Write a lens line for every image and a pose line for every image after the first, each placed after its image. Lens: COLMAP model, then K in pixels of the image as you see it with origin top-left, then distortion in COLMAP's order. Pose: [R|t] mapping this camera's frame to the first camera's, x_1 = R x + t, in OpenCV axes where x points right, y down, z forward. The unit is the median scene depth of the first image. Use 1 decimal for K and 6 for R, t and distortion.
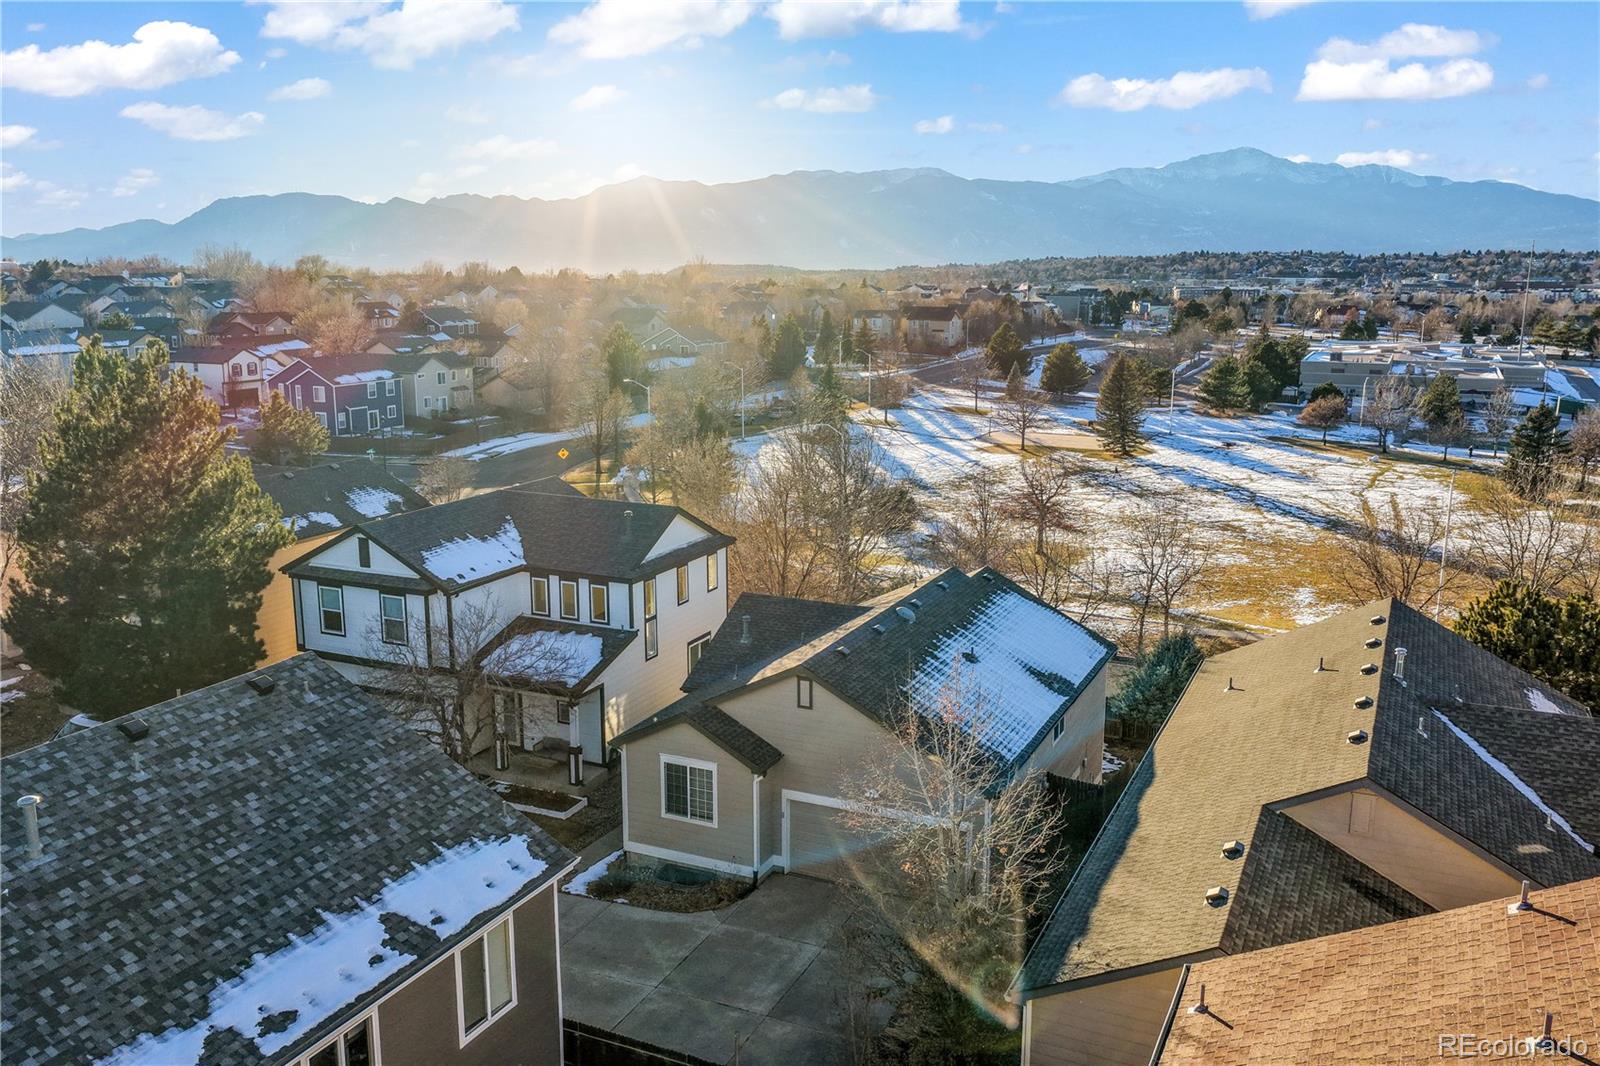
lens RADIAL K [[1338.9, 0, 799.9], [0, 1338.9, 537.4], [0, 0, 1]] dist [-0.015106, 0.044195]
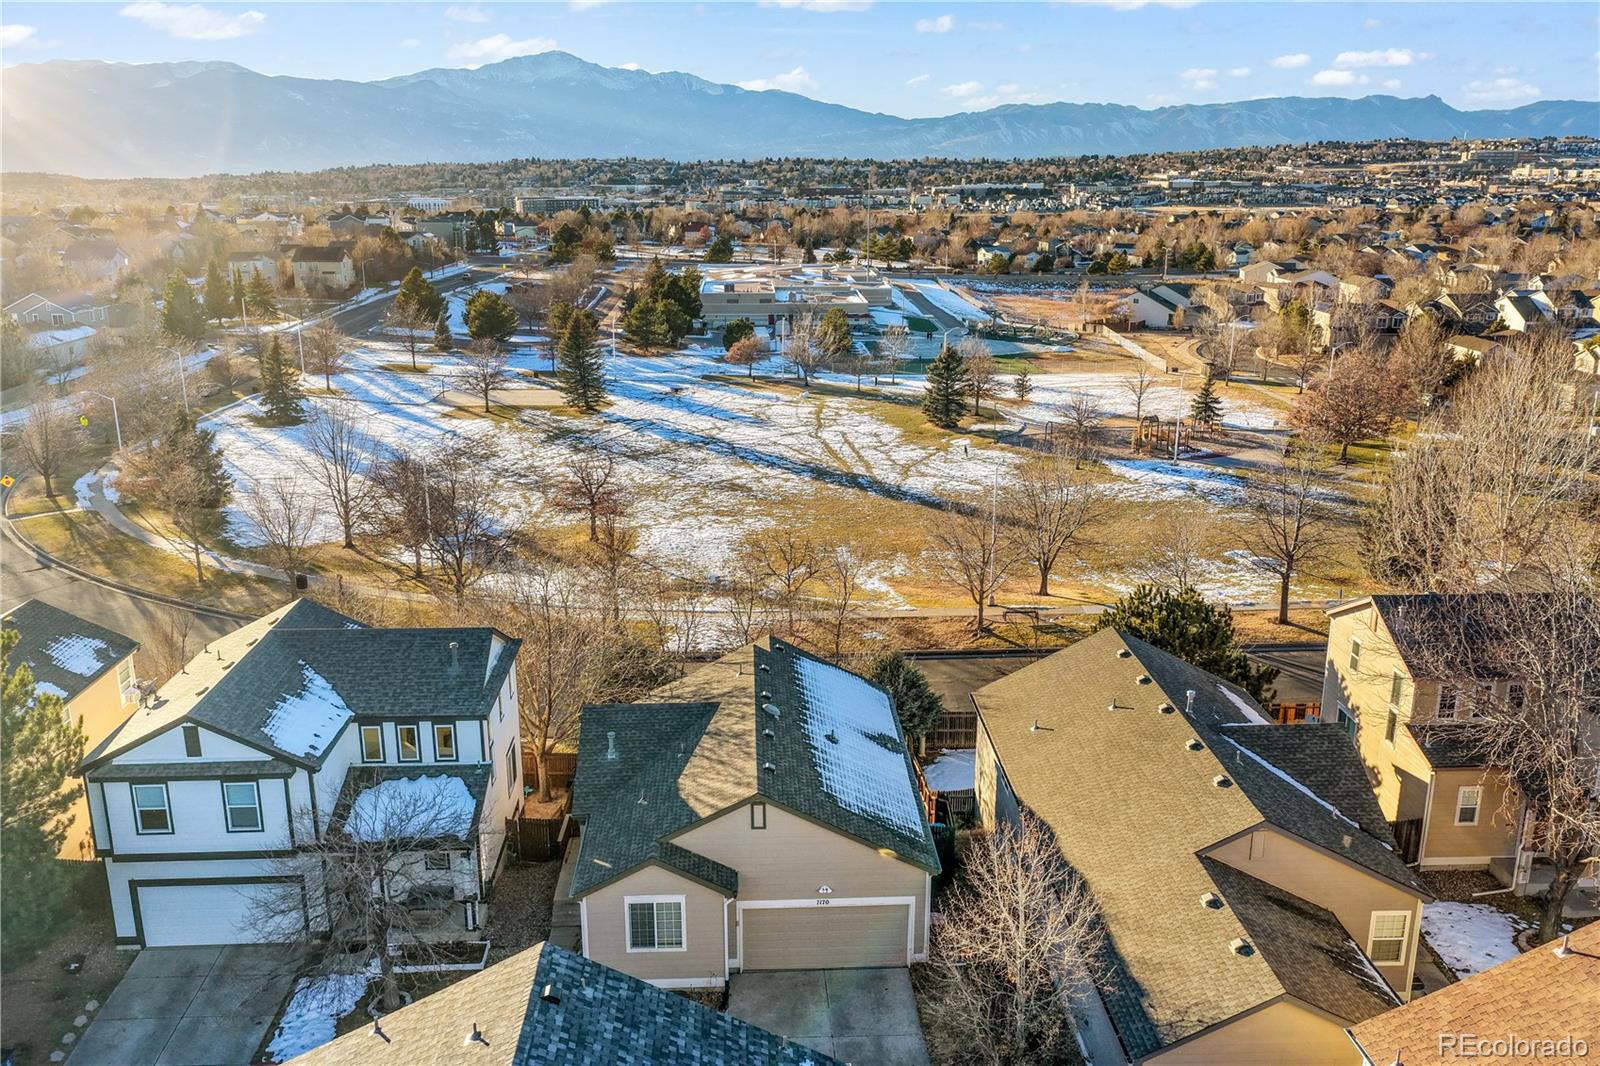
lens RADIAL K [[1338.9, 0, 806.6], [0, 1338.9, 537.4], [0, 0, 1]] dist [-0.015106, 0.044195]
pose [[0.884677, -0.127936, 0.448307, -0.321141], [0.097367, 0.991107, 0.090697, -0.156672], [-0.455923, -0.036588, 0.889267, 0.001877]]
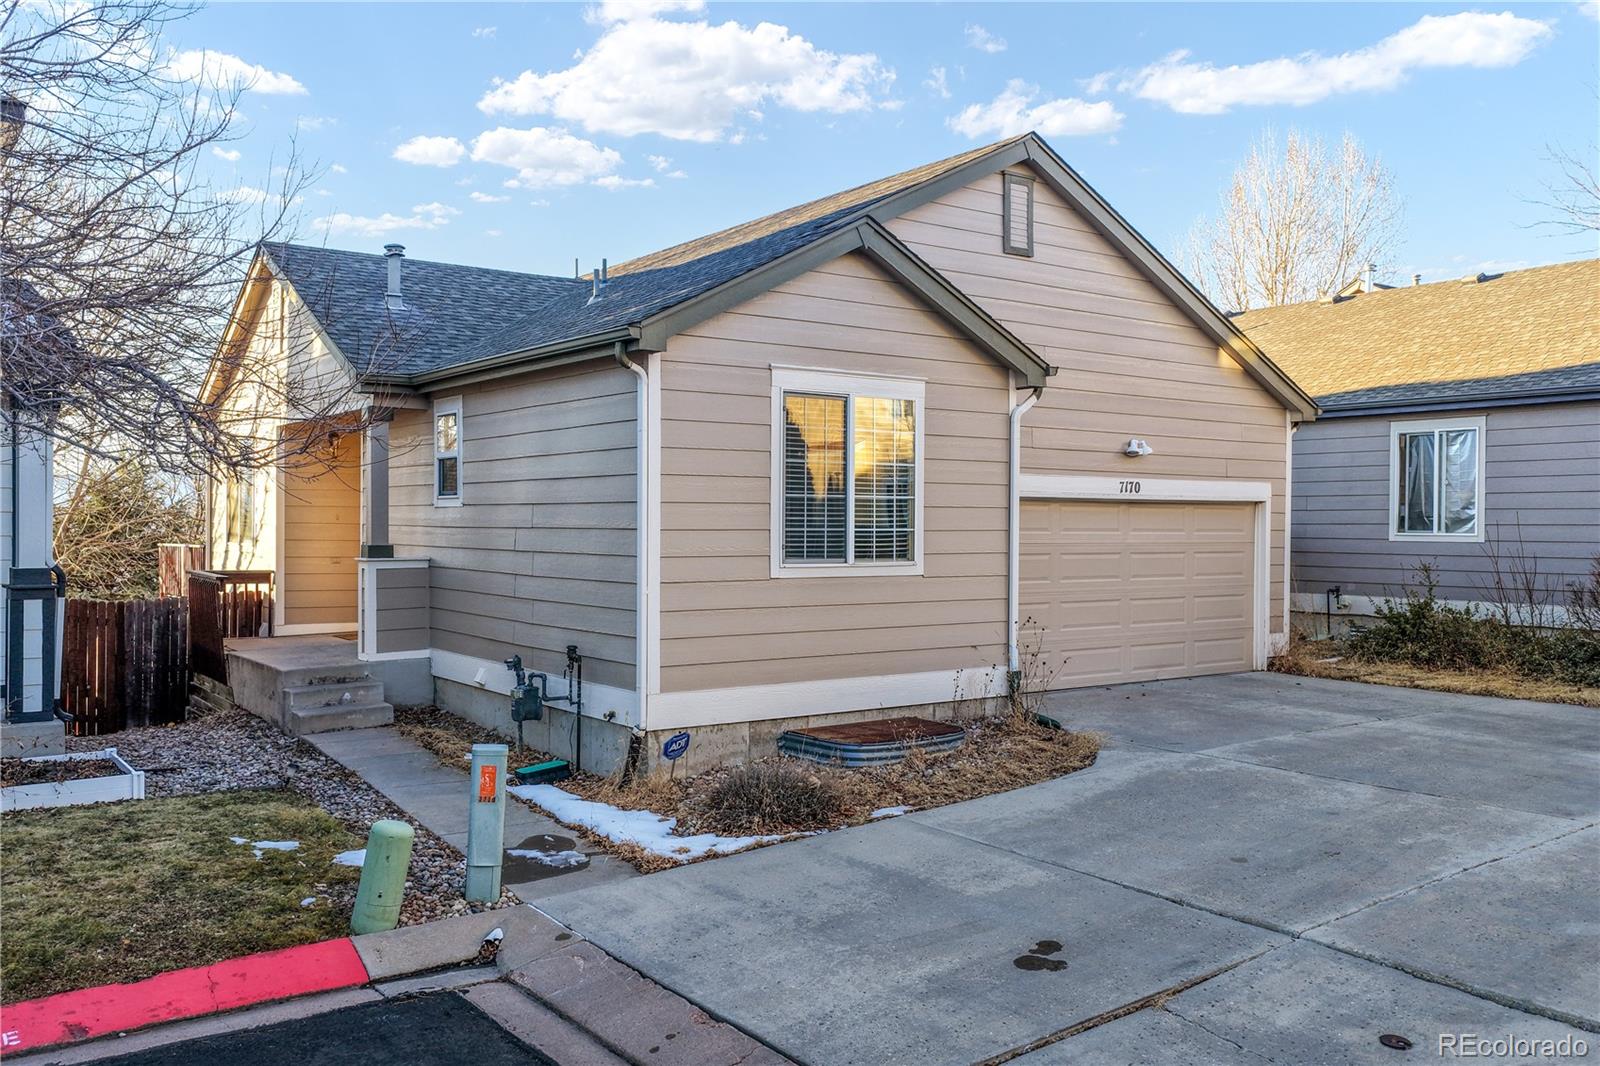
lens RADIAL K [[1338.9, 0, 804.6], [0, 1338.9, 543.9], [0, 0, 1]] dist [-0.015106, 0.044195]
pose [[0.483271, -0.011899, 0.875390, -0.293197], [0.176986, 0.980590, -0.084379, 0.178879], [-0.857394, 0.195710, 0.475997, 0.657778]]
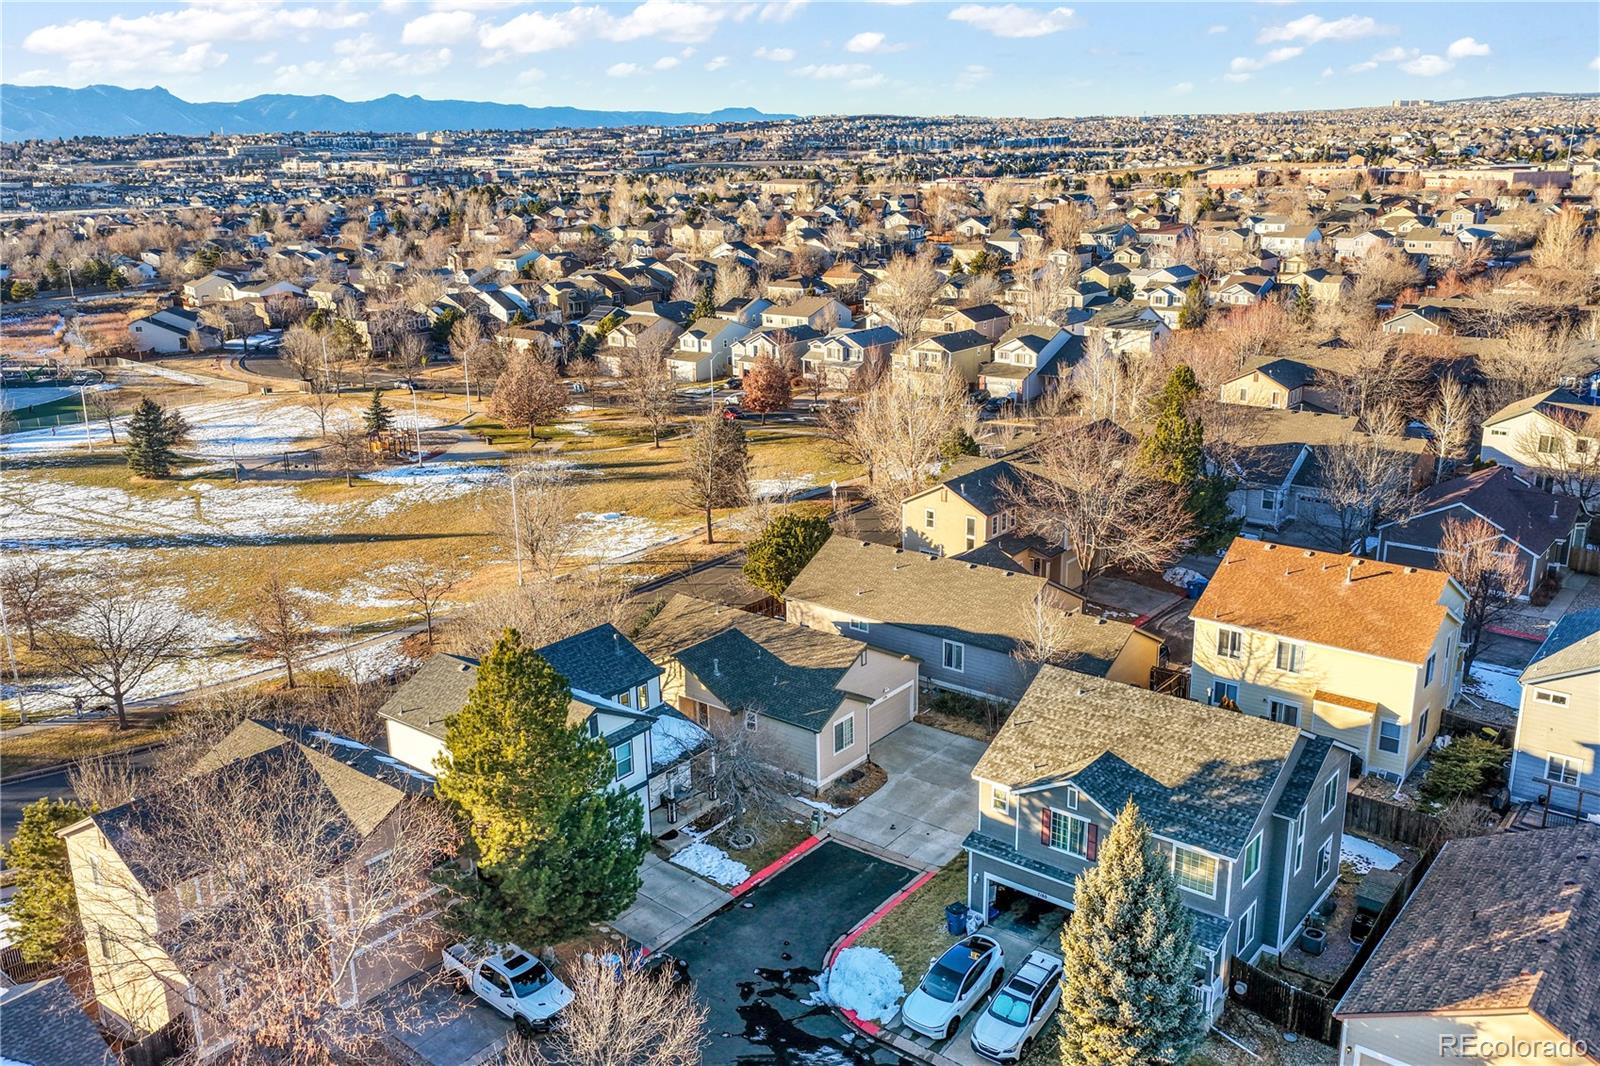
lens RADIAL K [[1338.9, 0, 810.8], [0, 1338.9, 535.5], [0, 0, 1]] dist [-0.015106, 0.044195]
pose [[0.229332, -0.281278, 0.931821, -1.346797], [0.217539, 0.947931, 0.232602, -0.396170], [-0.948727, 0.149365, 0.278580, 0.372852]]
